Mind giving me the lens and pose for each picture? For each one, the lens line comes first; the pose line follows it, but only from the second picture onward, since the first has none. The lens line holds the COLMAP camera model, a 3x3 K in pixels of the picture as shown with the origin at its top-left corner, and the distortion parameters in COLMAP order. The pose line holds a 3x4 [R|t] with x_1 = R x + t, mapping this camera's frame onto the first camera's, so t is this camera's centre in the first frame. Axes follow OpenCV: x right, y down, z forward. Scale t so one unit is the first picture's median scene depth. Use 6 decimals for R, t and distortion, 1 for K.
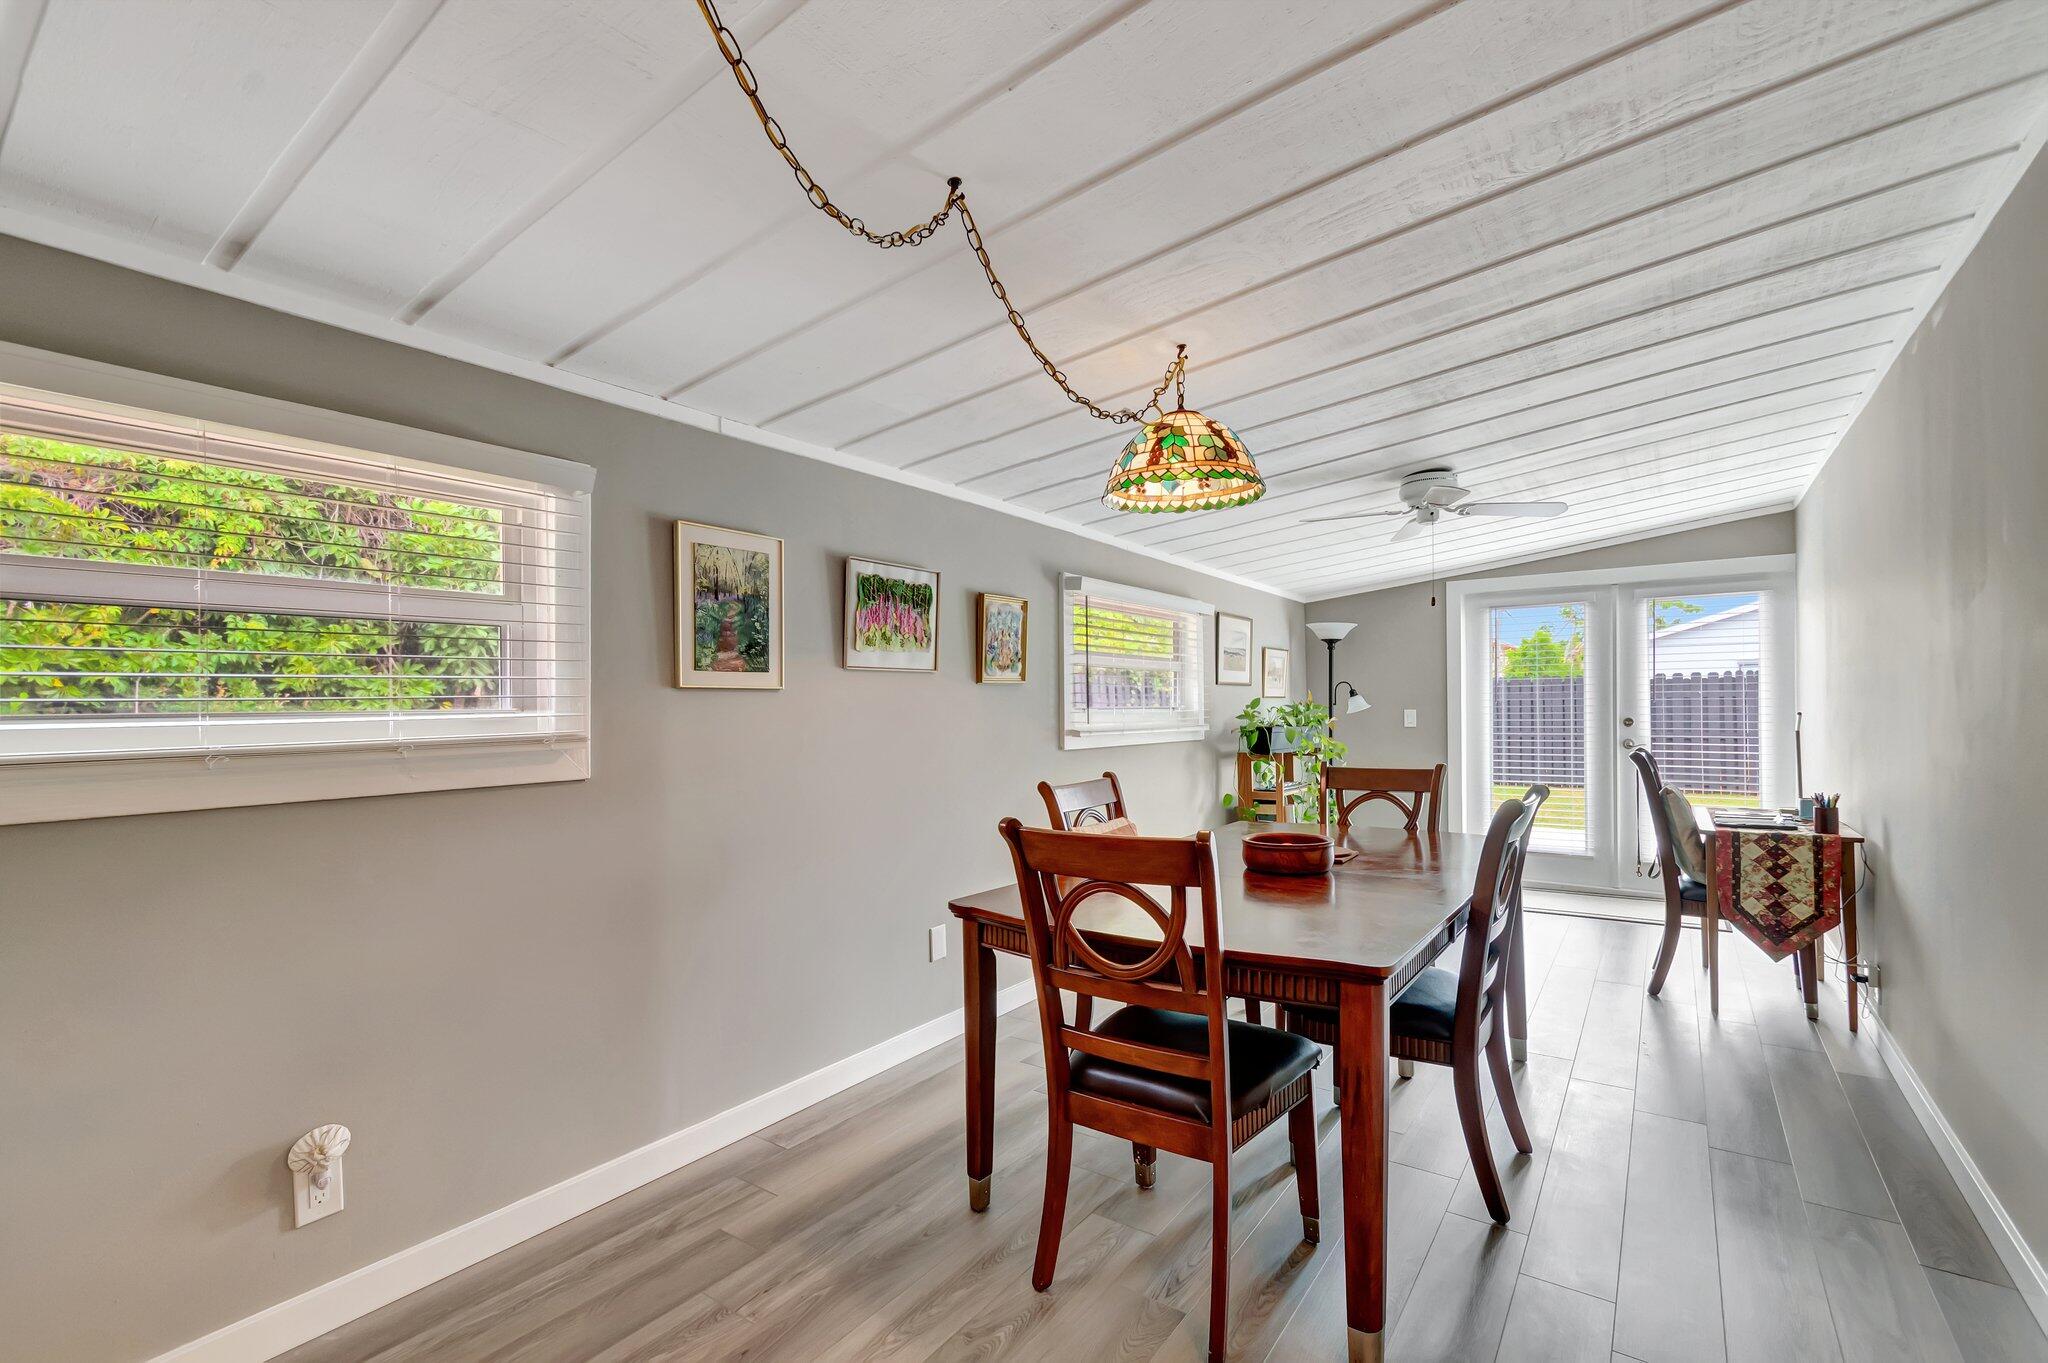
lens RADIAL K [[902.8, 0, 1026.0], [0, 902.8, 712.8], [0, 0, 1]] dist [0.001683, 0.000024]
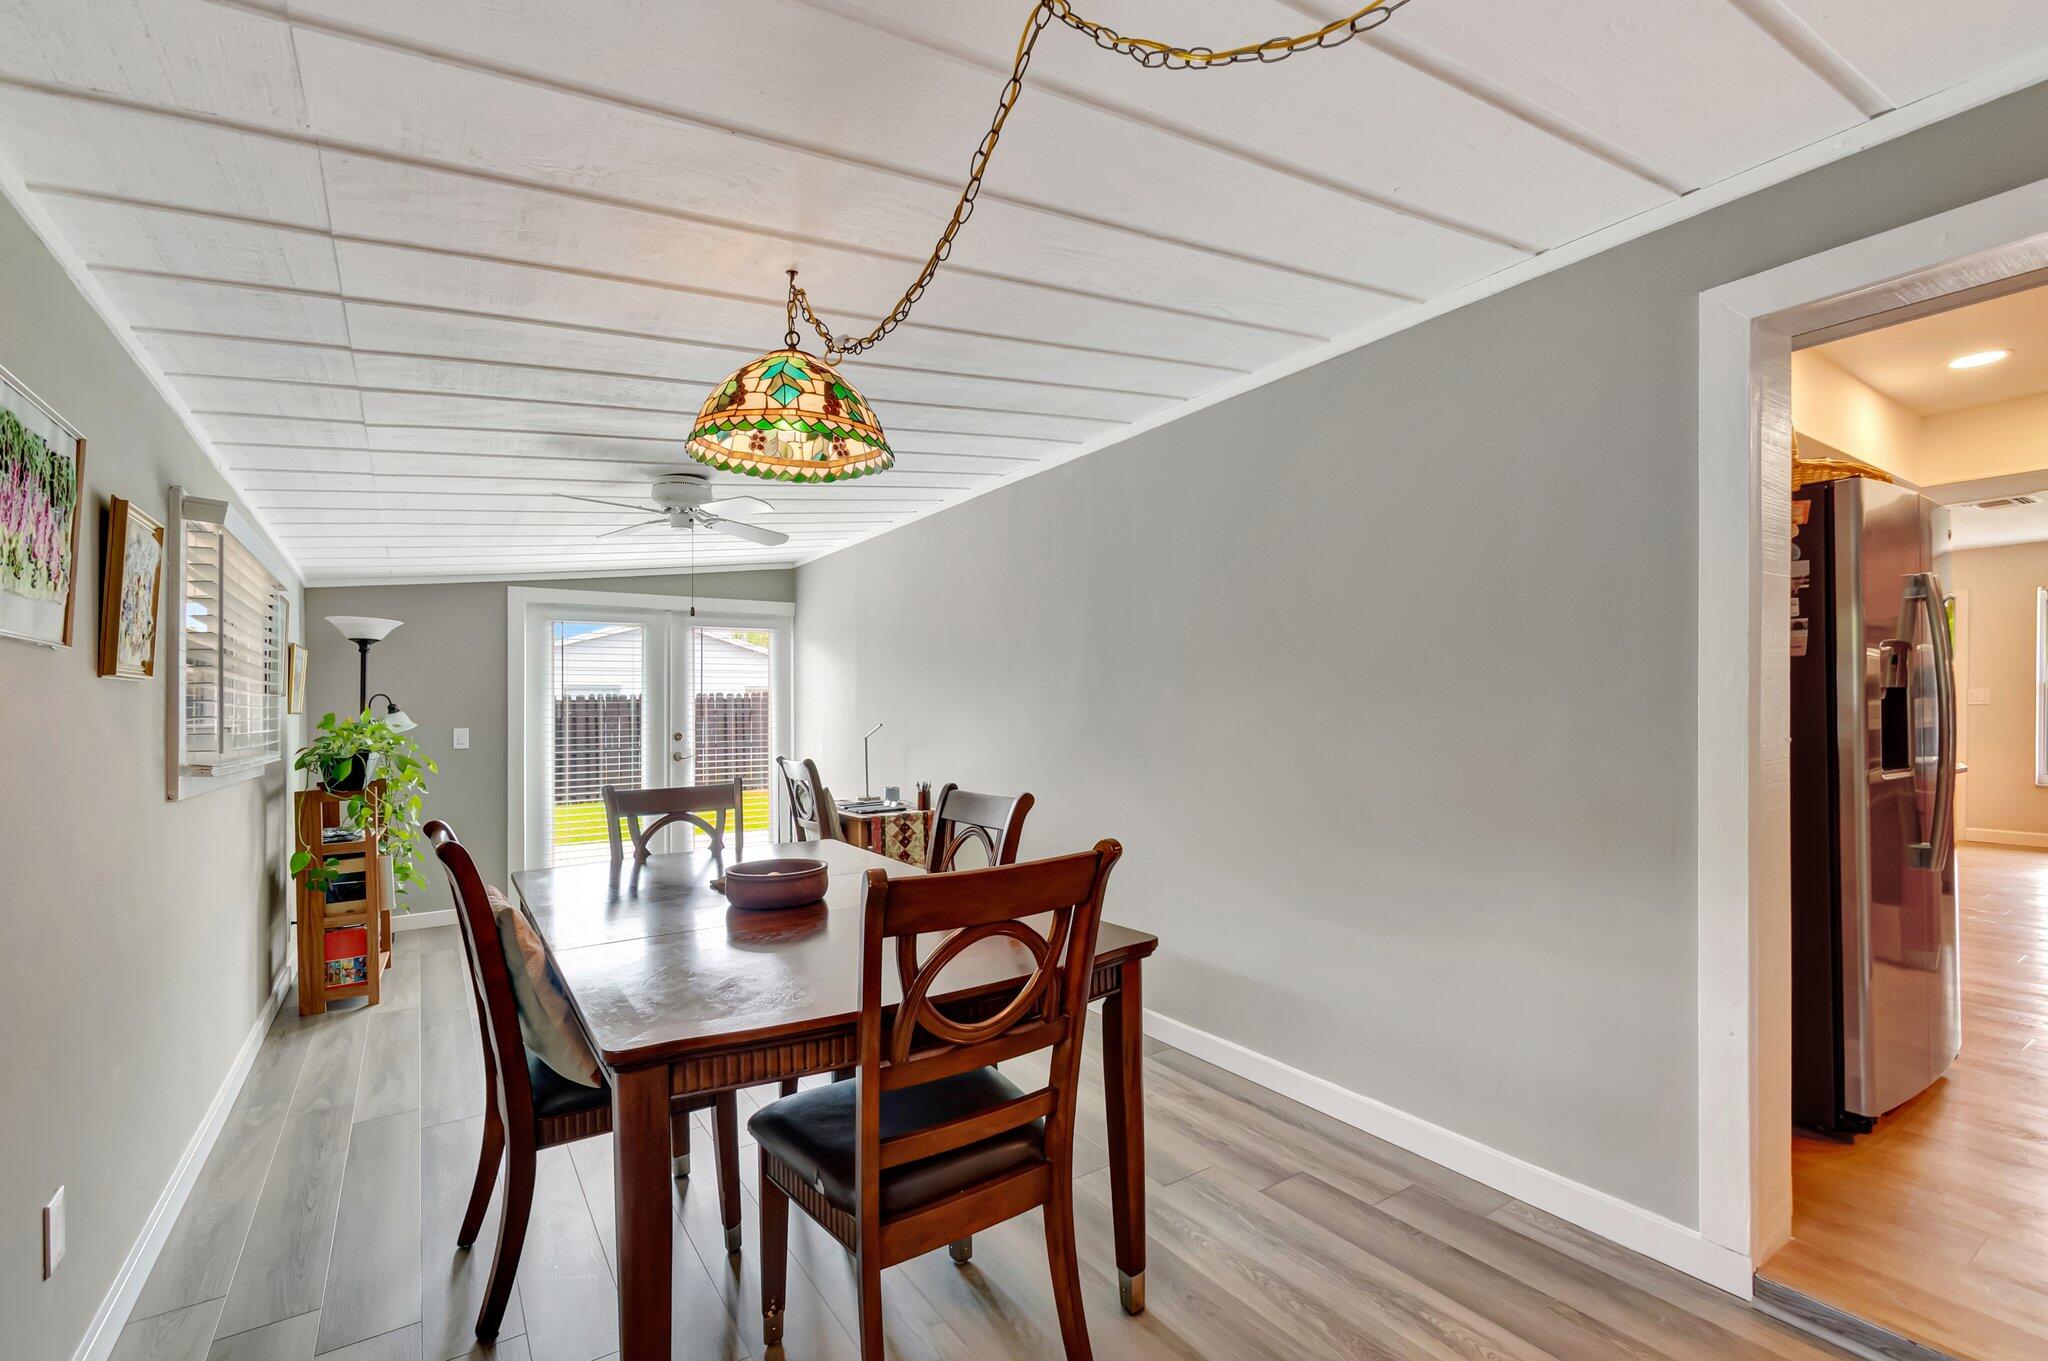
lens RADIAL K [[902.8, 0, 1026.0], [0, 902.8, 711.8], [0, 0, 1]] dist [0.001683, 0.000024]
pose [[0.346449, 0.005124, 0.938055, -0.353897], [0.018905, 0.999744, -0.012443, 0.002720], [-0.937878, 0.022045, 0.346263, 0.360549]]
